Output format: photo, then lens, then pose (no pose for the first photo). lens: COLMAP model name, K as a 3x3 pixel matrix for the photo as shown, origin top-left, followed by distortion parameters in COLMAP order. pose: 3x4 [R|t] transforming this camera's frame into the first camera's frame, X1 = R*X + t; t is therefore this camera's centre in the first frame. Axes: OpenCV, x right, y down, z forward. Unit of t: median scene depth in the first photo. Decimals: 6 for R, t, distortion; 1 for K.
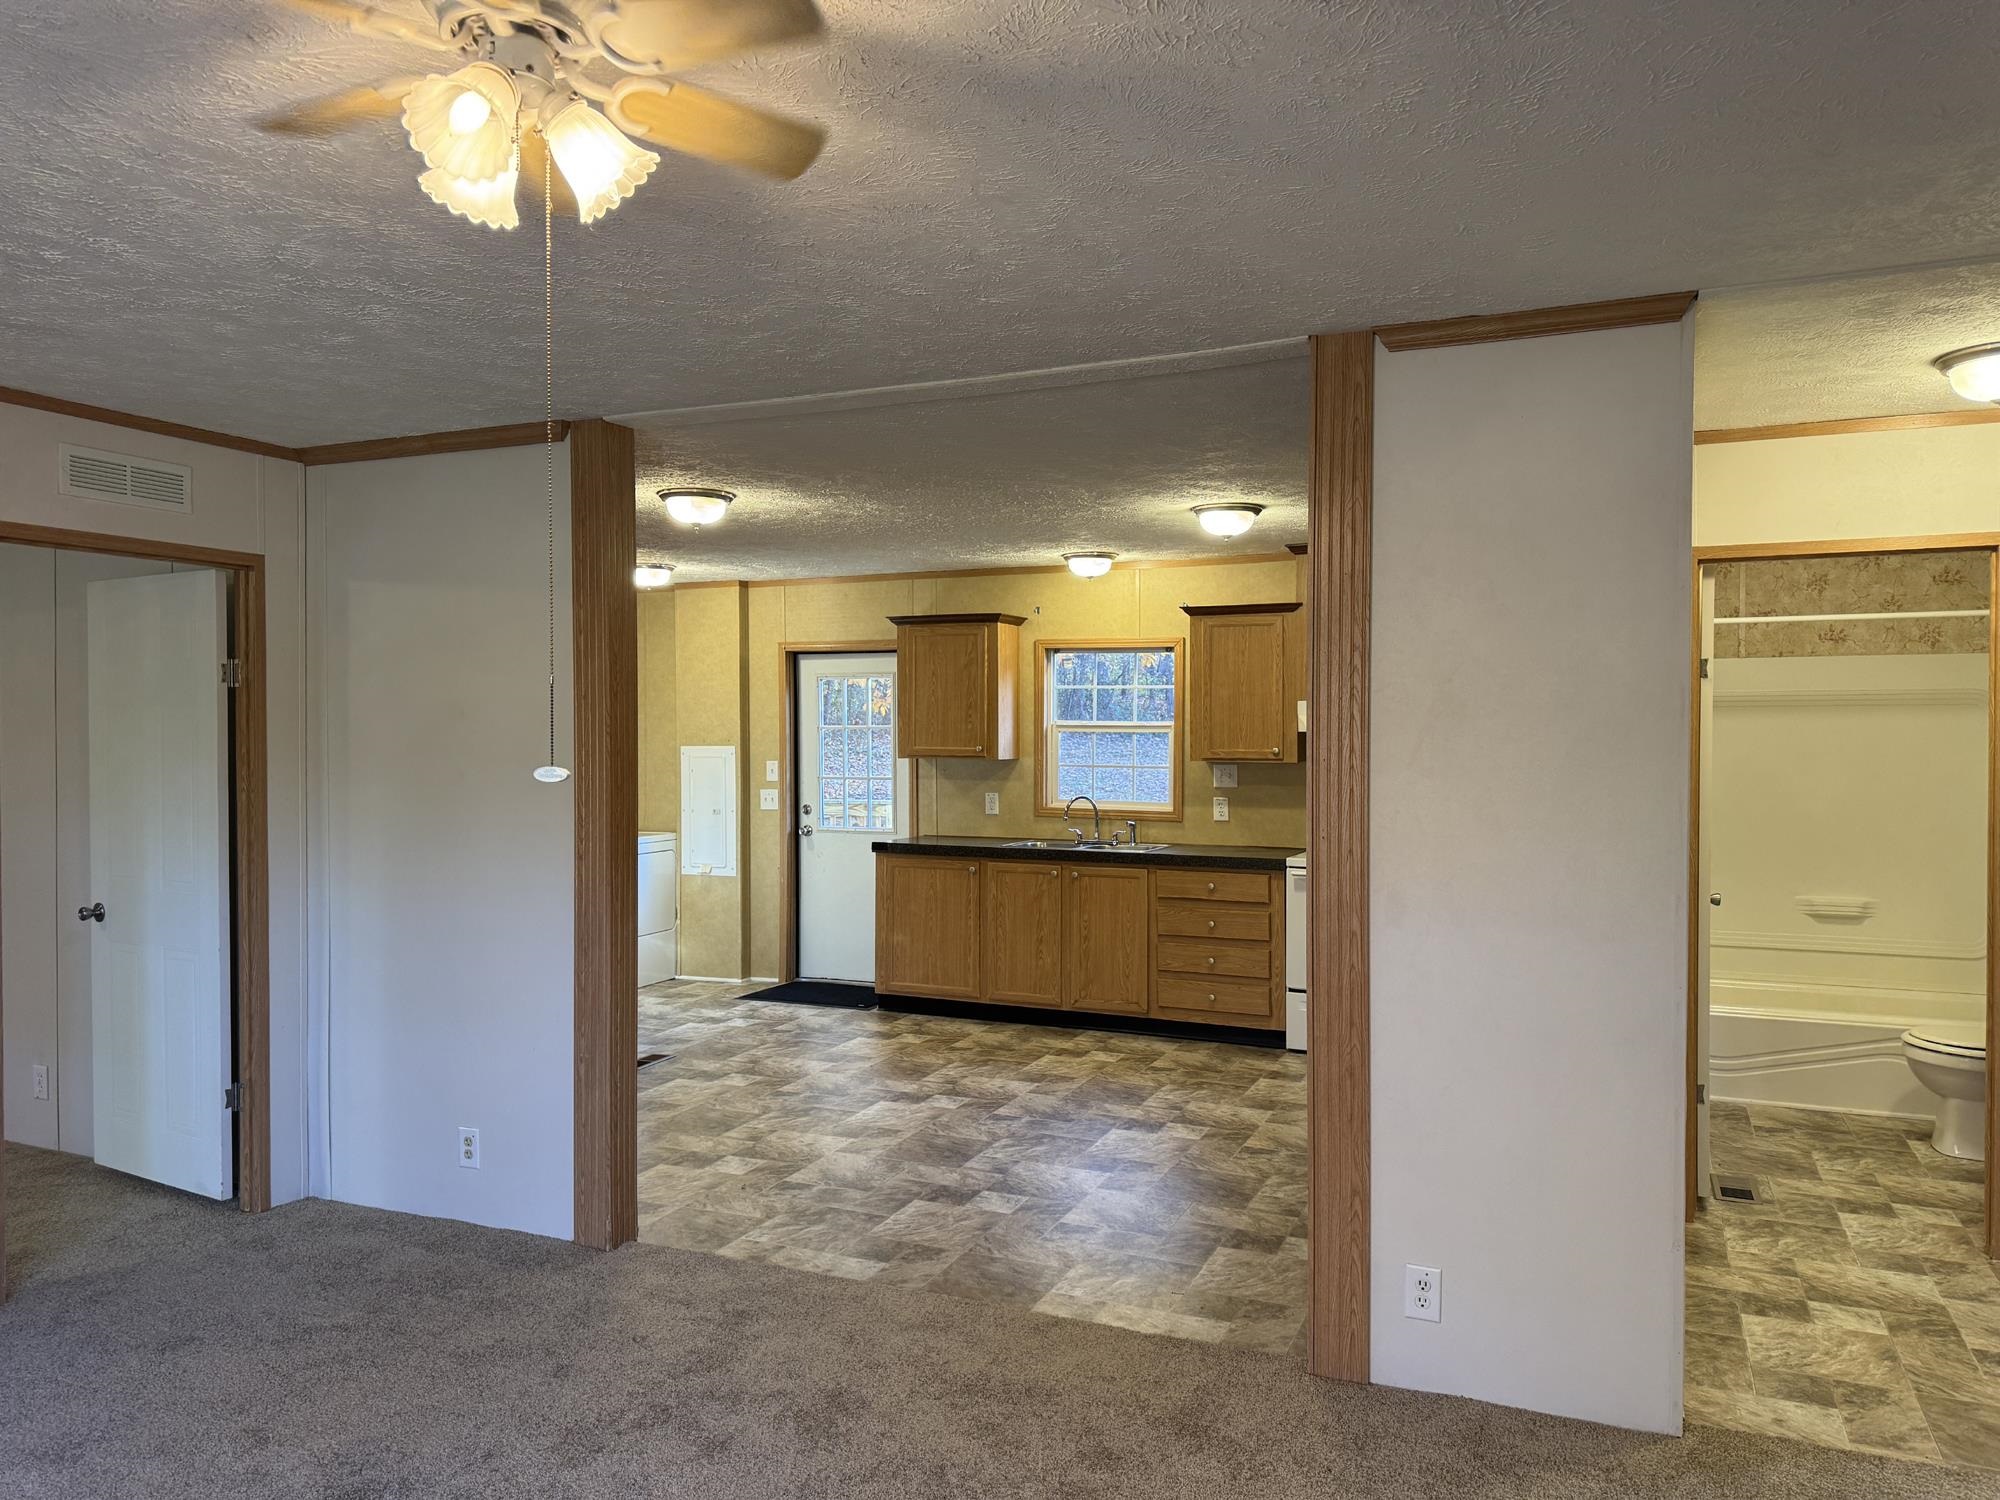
lens RADIAL K [[1414.9, 0, 982.9], [0, 1414.9, 746.4], [0, 0, 1]] dist [0.055017, -0.060456]
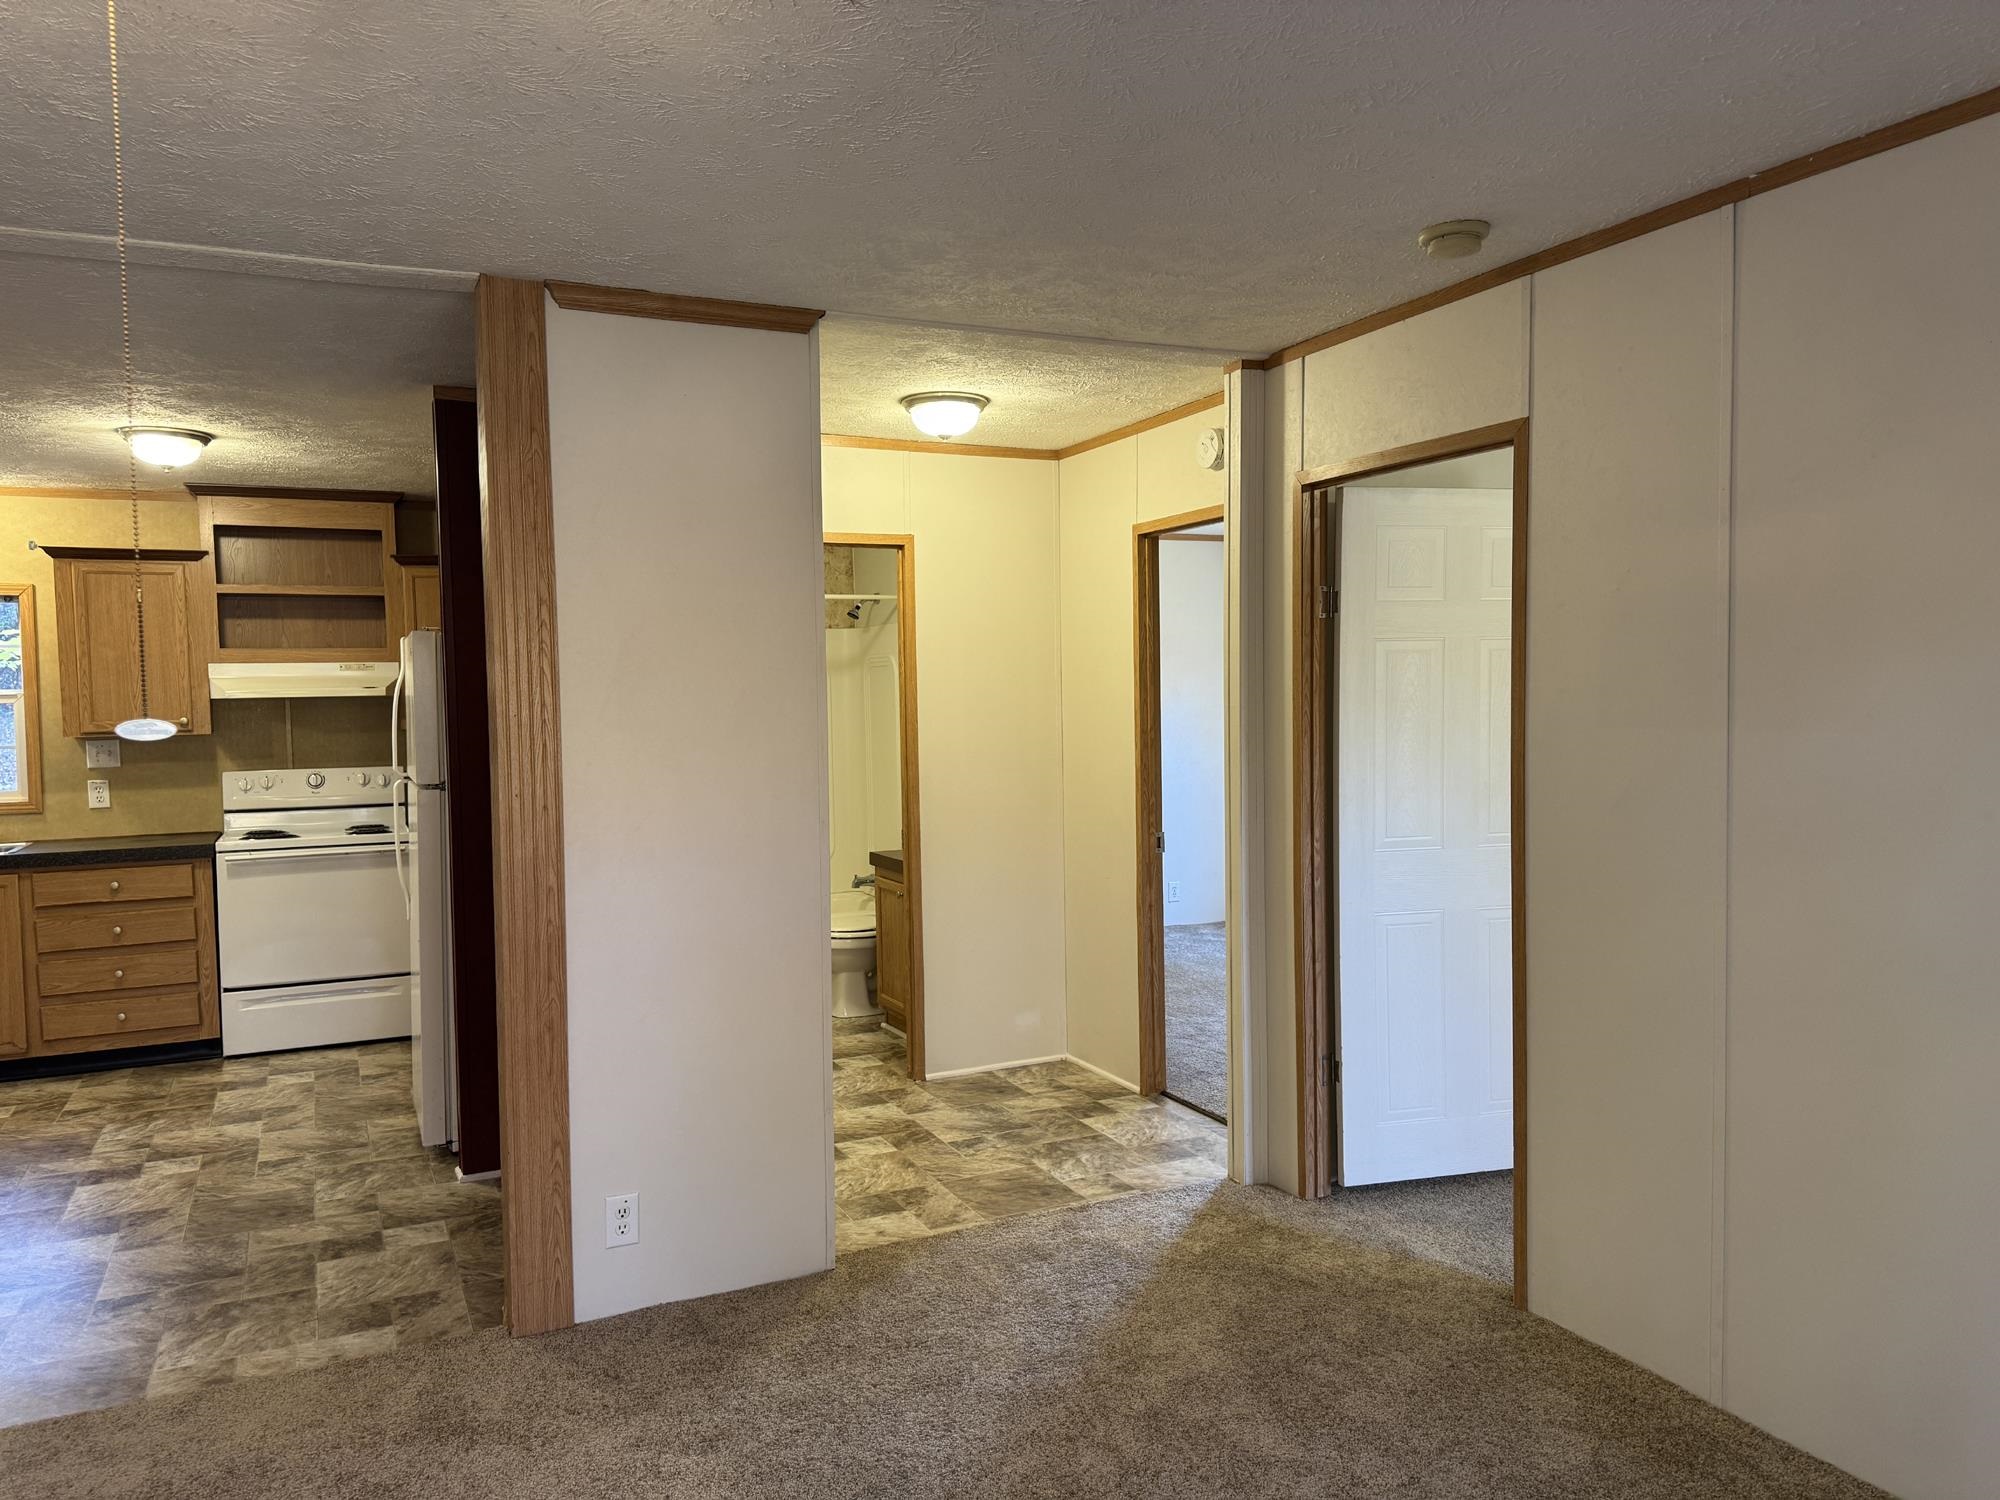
lens RADIAL K [[1414.9, 0, 1007.0], [0, 1414.9, 755.9], [0, 0, 1]] dist [0.055017, -0.060456]
pose [[0.643820, -0.046860, 0.763741, -0.195846], [0.026856, 0.998892, 0.038649, 0.005677], [-0.764705, -0.004372, 0.644365, 0.072375]]
